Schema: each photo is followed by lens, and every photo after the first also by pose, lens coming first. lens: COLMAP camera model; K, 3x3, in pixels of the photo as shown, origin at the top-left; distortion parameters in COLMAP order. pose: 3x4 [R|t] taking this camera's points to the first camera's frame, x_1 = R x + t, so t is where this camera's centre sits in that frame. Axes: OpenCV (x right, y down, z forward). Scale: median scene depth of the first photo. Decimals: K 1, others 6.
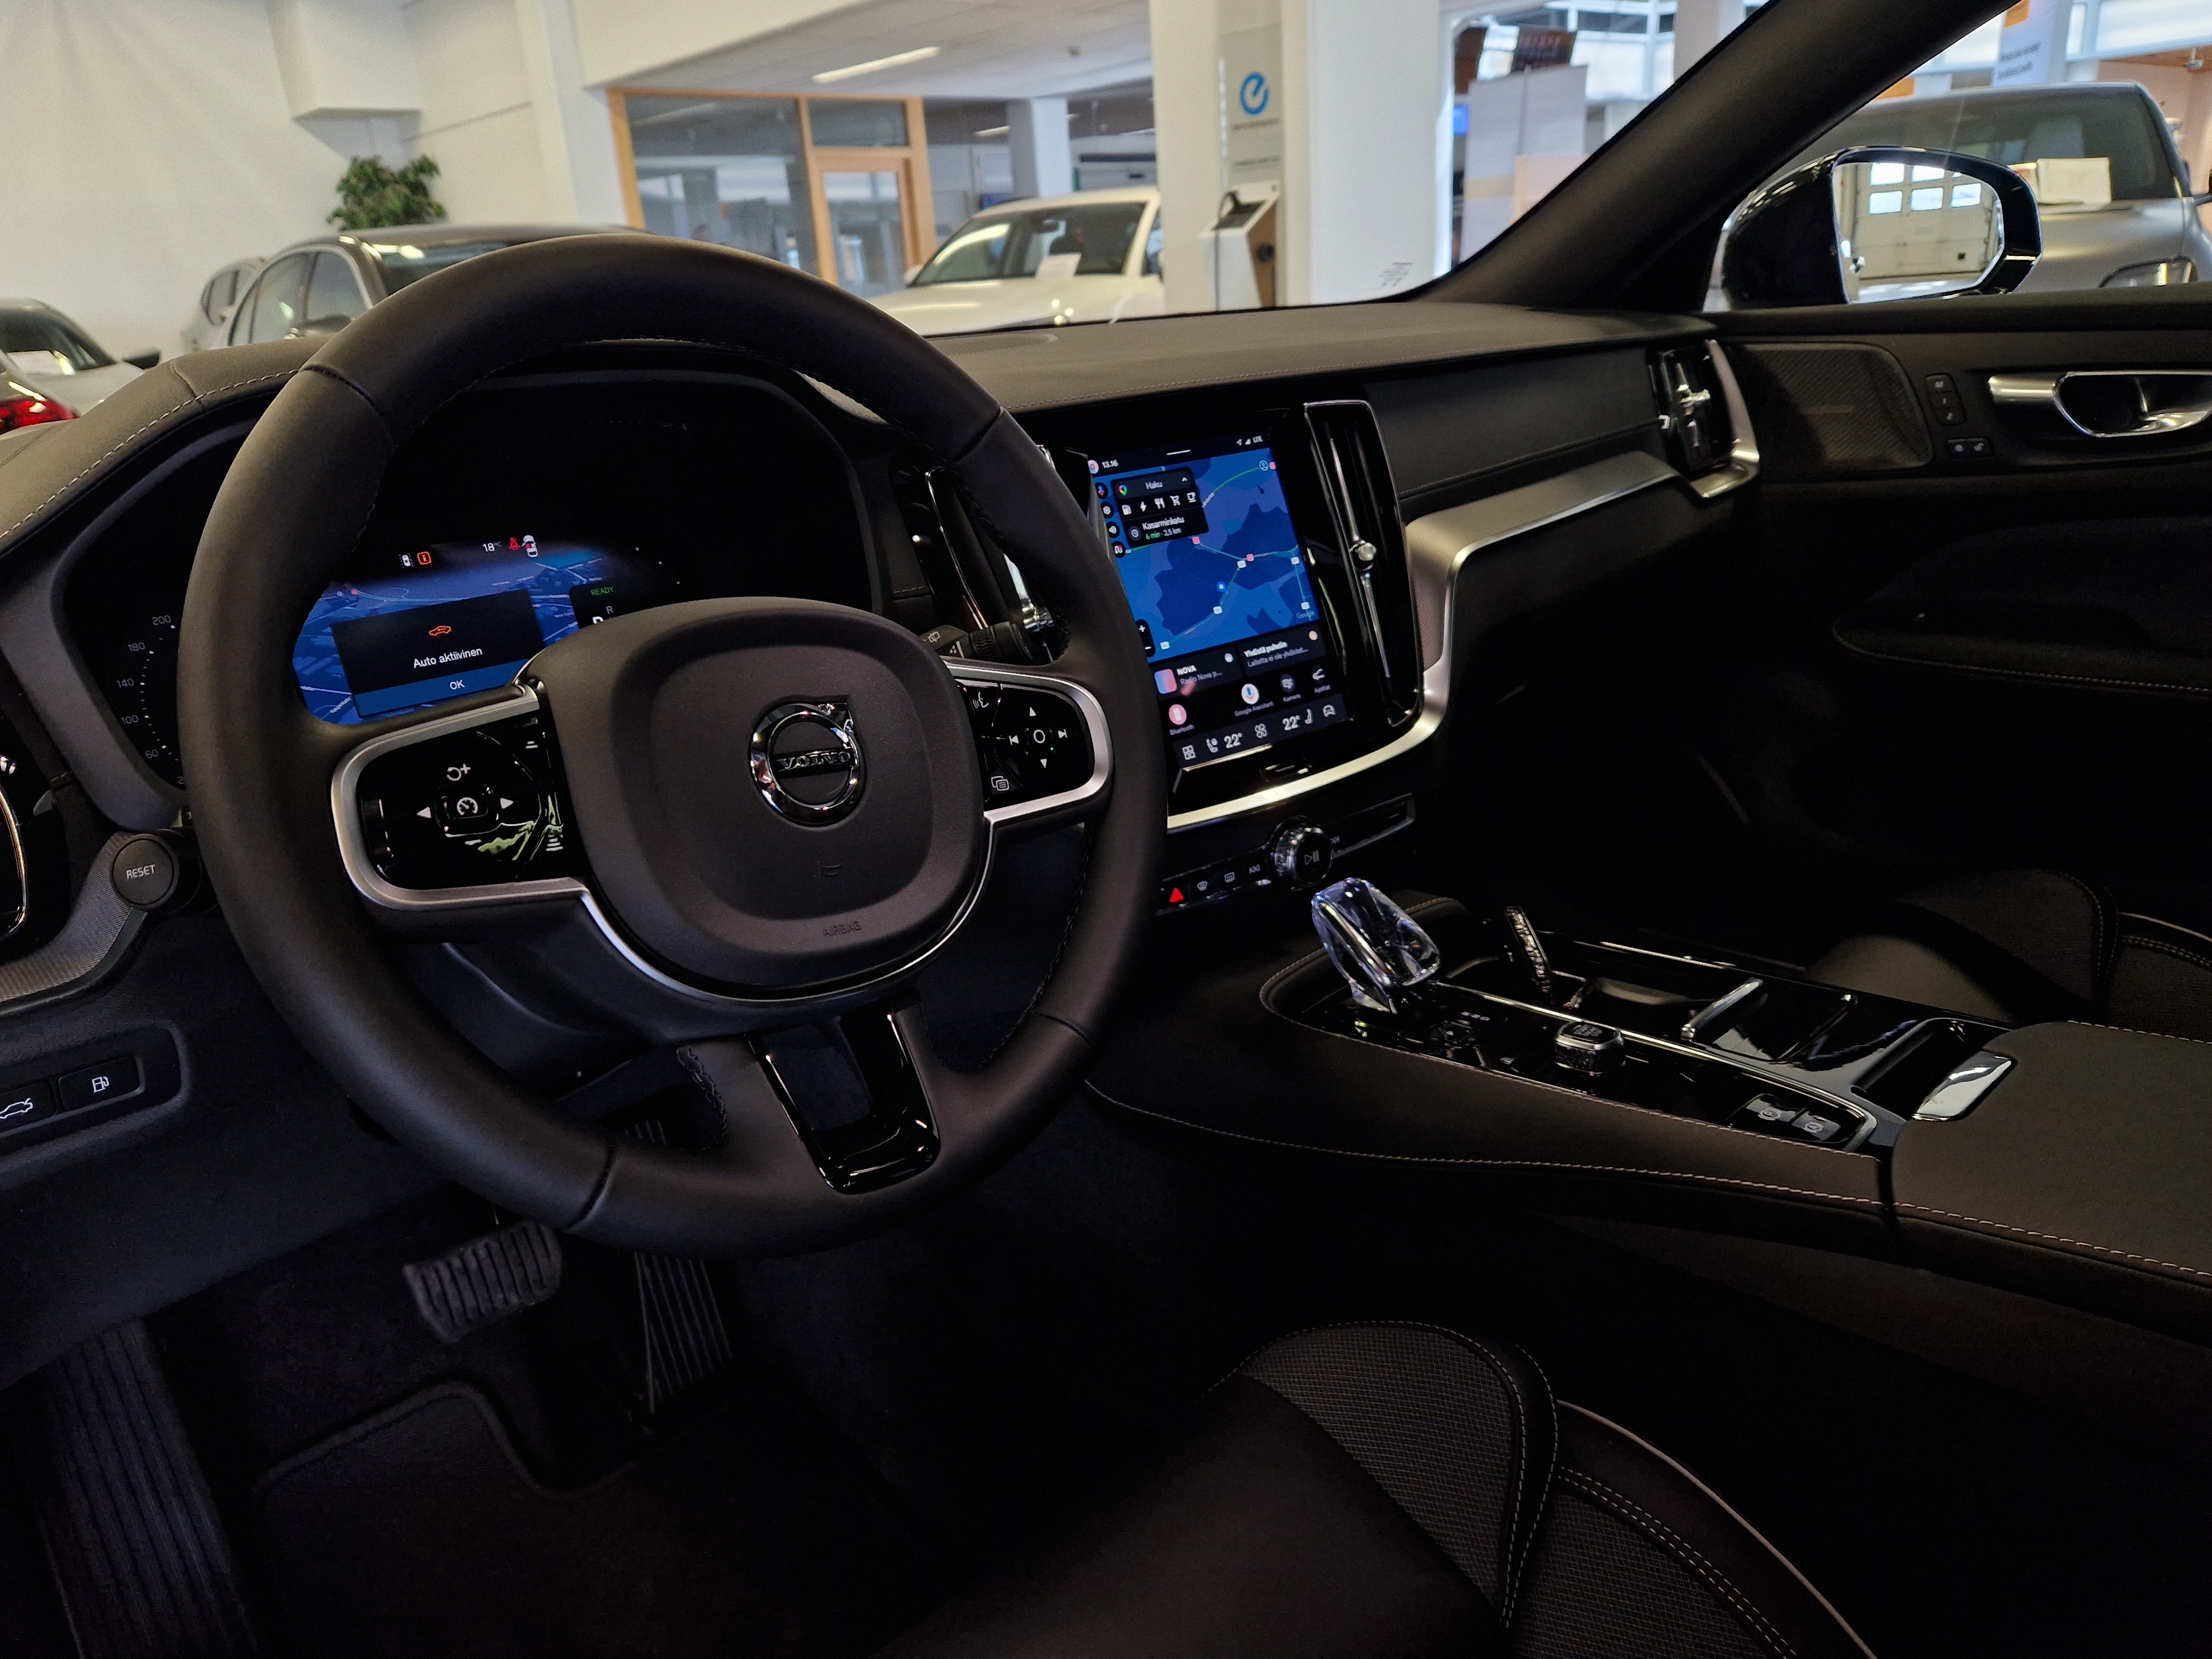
lens RADIAL K [[1539.6, 0, 1114.2], [0, 1539.6, 840.2], [0, 0, 1]] dist [0.066732, -0.057301]
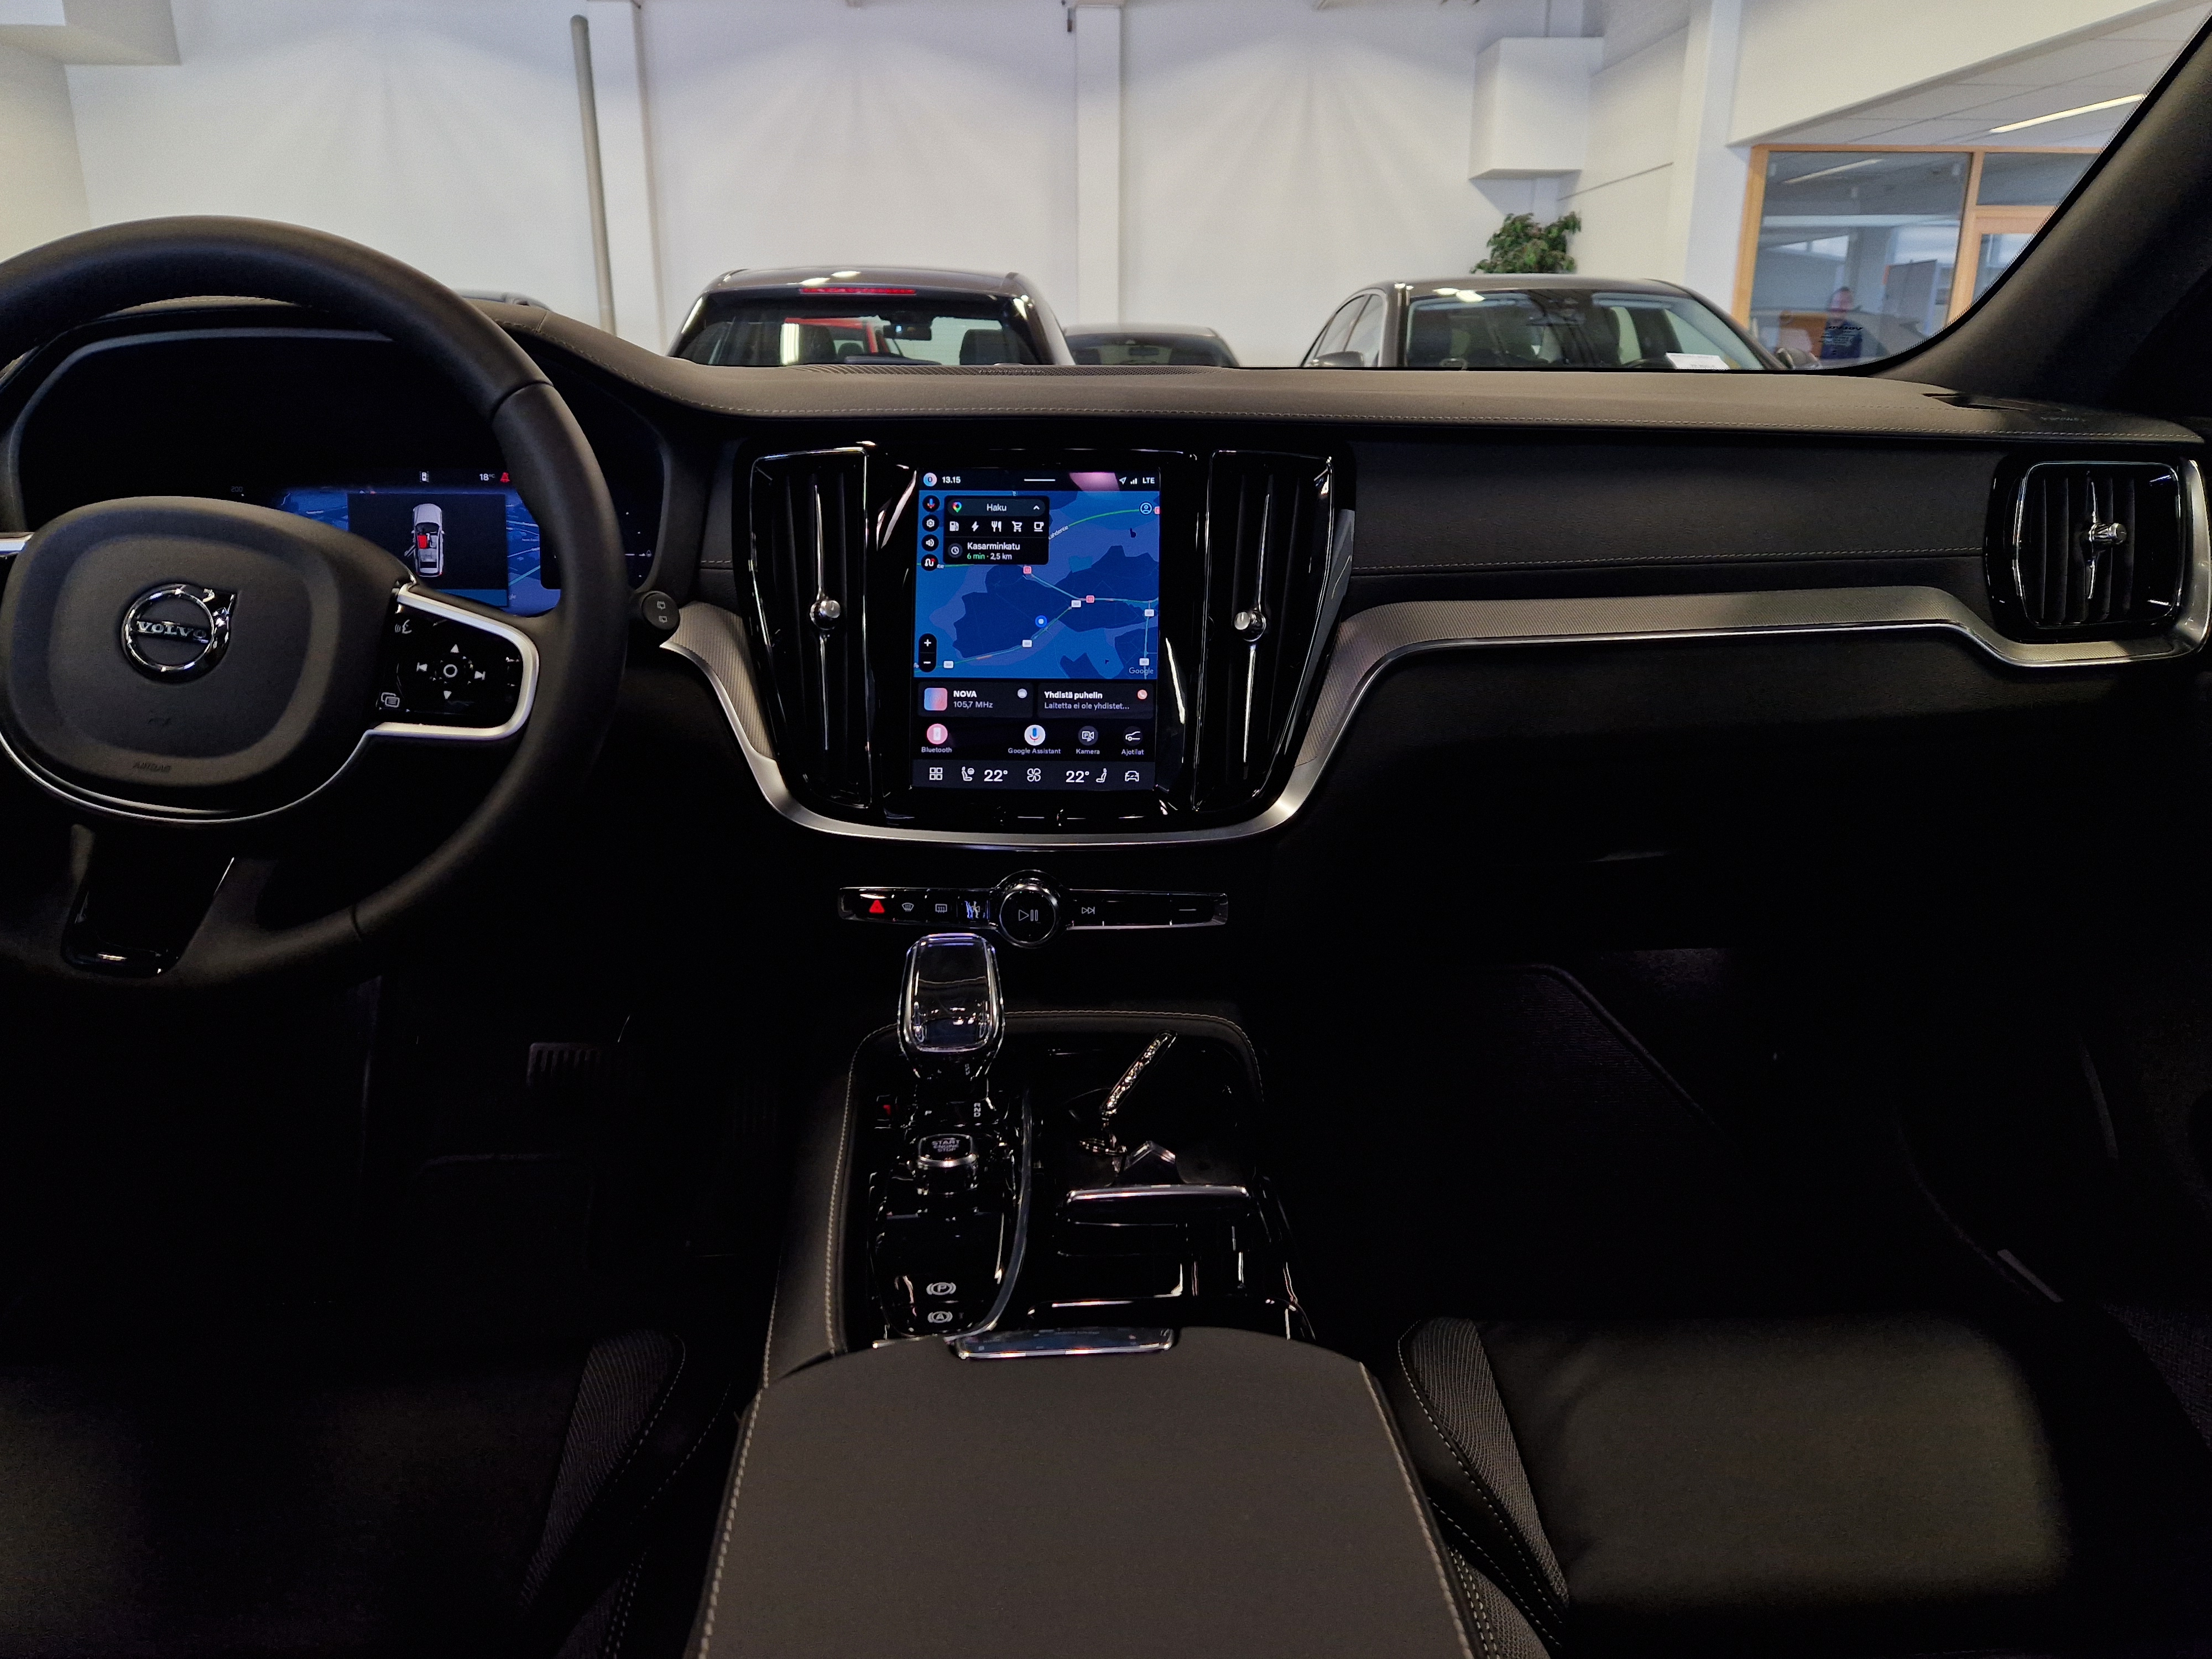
lens RADIAL K [[1539.6, 0, 1114.2], [0, 1539.6, 840.2], [0, 0, 1]] dist [0.066732, -0.057301]
pose [[0.768421, 0.254097, -0.587336, 0.707298], [-0.272765, 0.960295, 0.058586, -0.102162], [0.578903, 0.115186, 0.807220, 0.265079]]
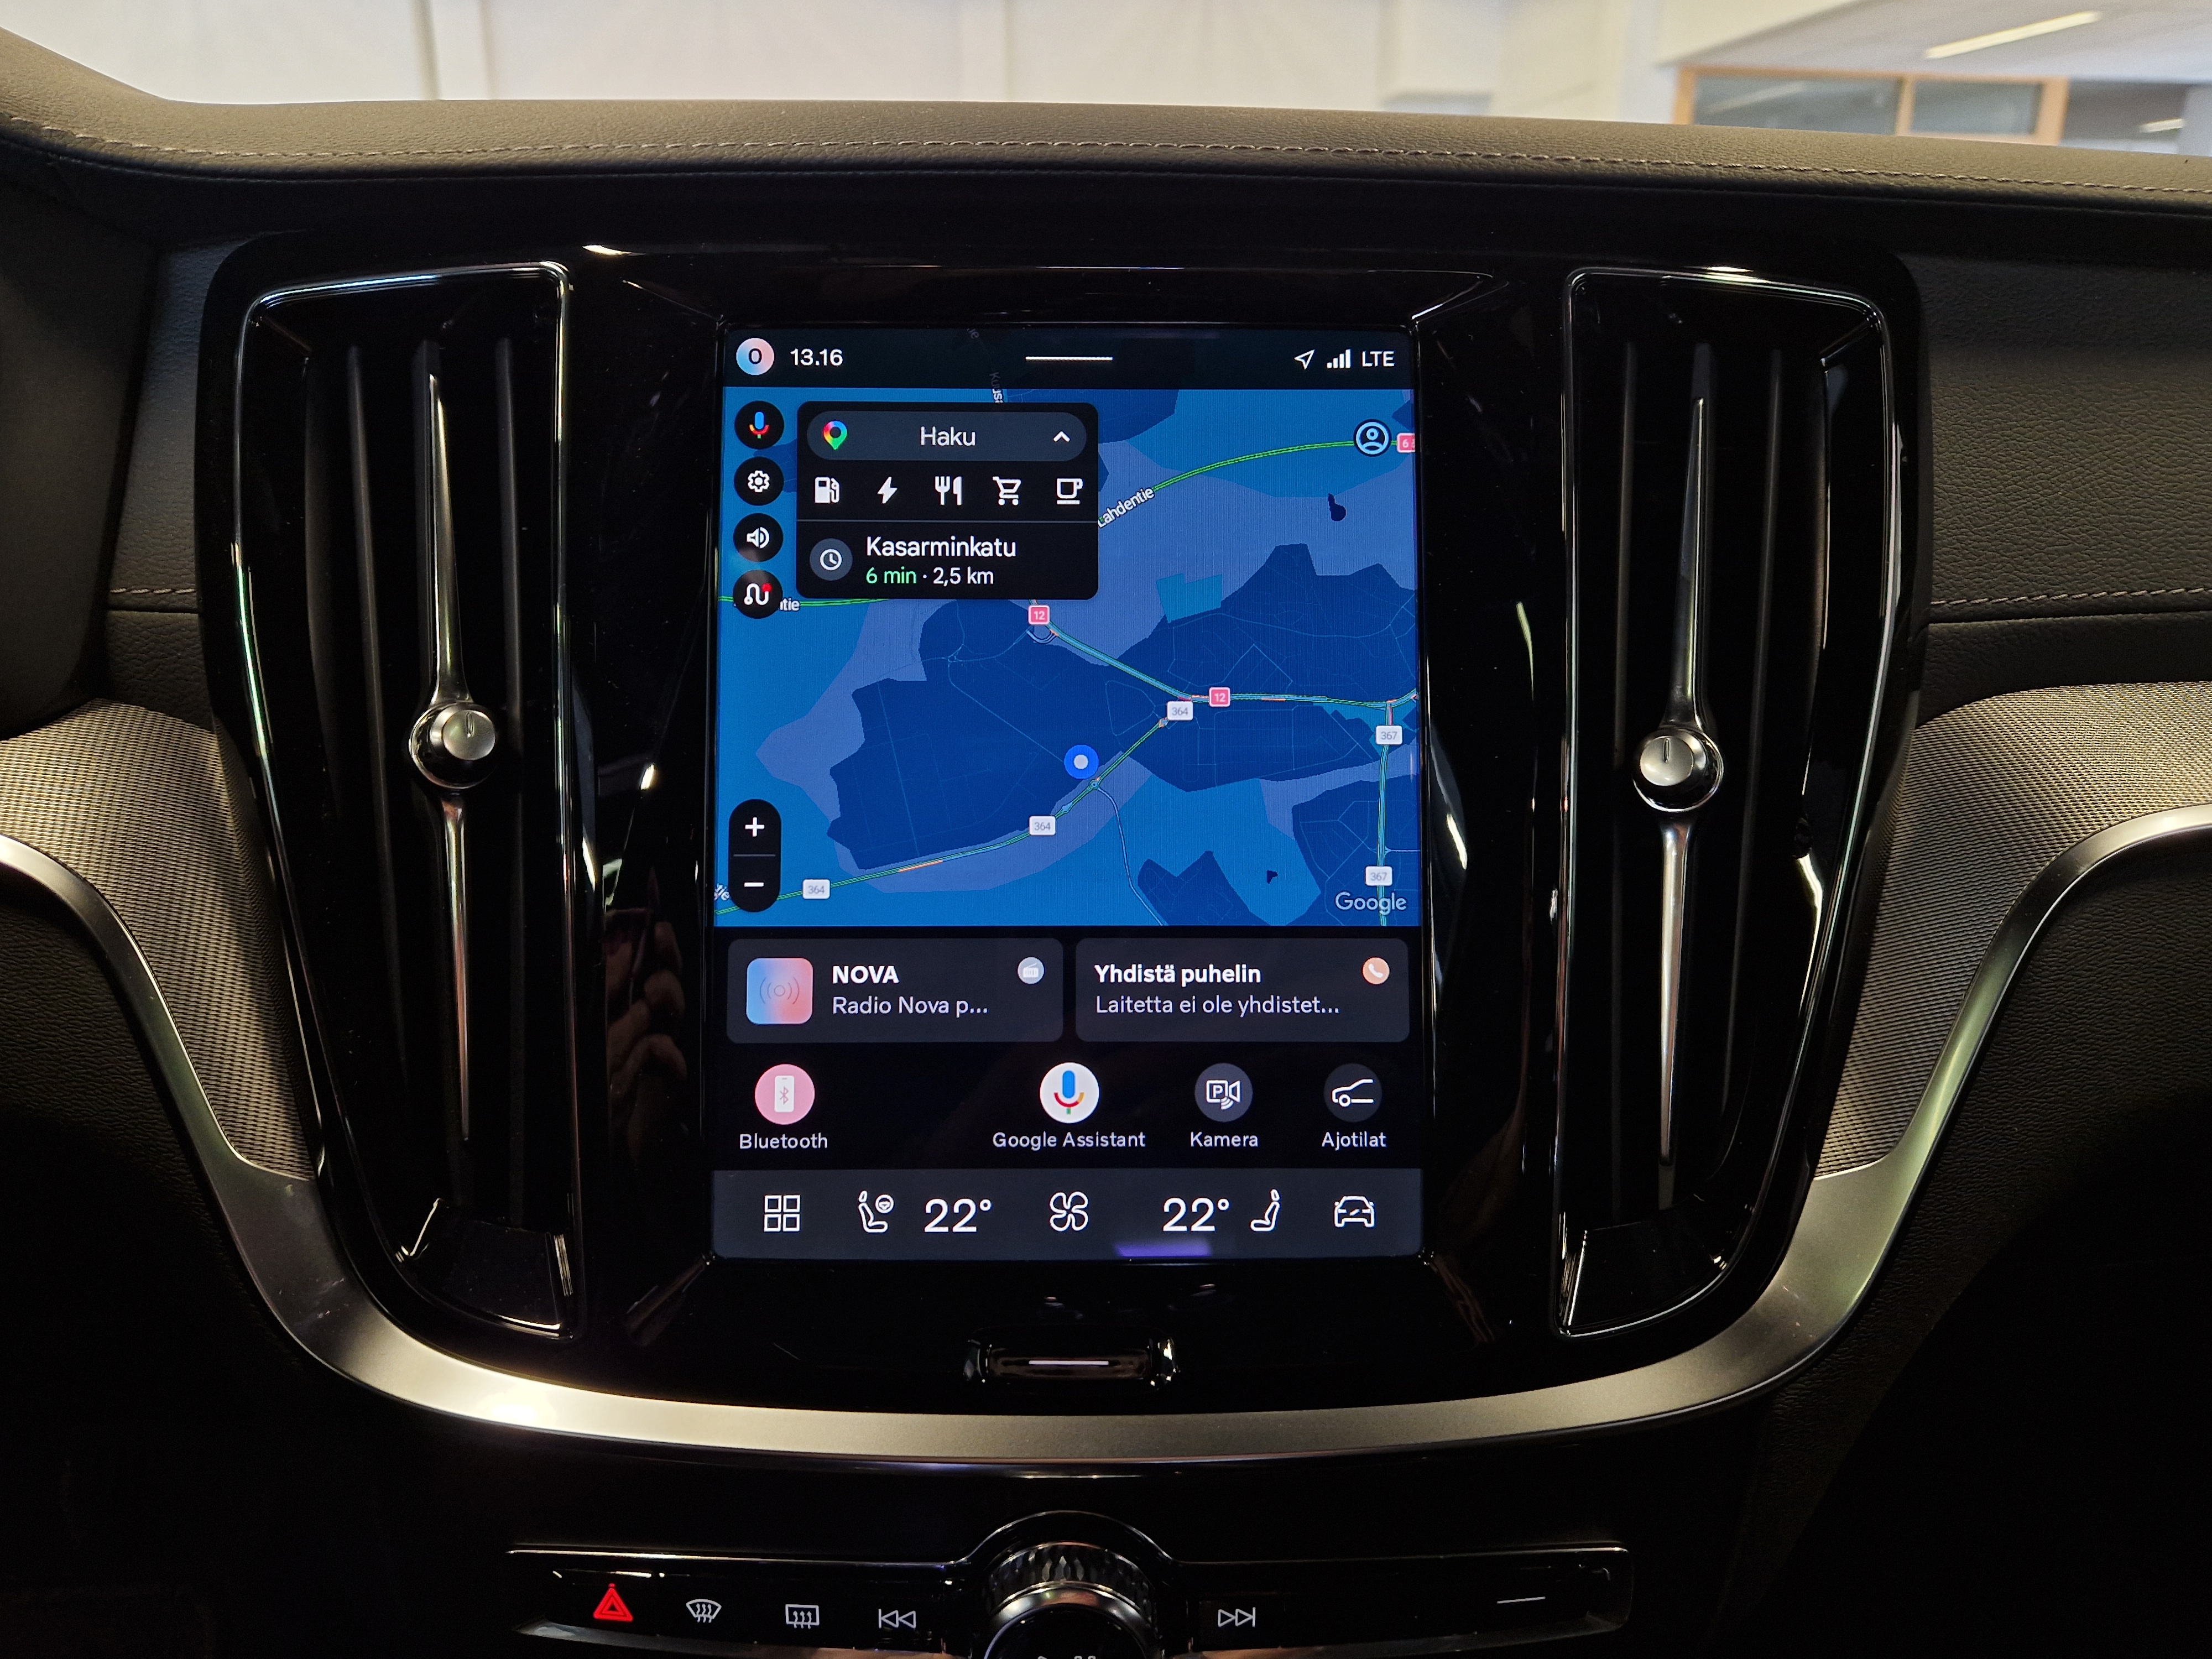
lens RADIAL K [[1539.6, 0, 1114.2], [0, 1539.6, 840.2], [0, 0, 1]] dist [0.066732, -0.057301]
pose [[0.801322, 0.250909, -0.543073, 0.263427], [-0.263140, 0.963091, 0.056694, -0.169265], [0.537253, 0.097474, 0.837770, 0.725067]]
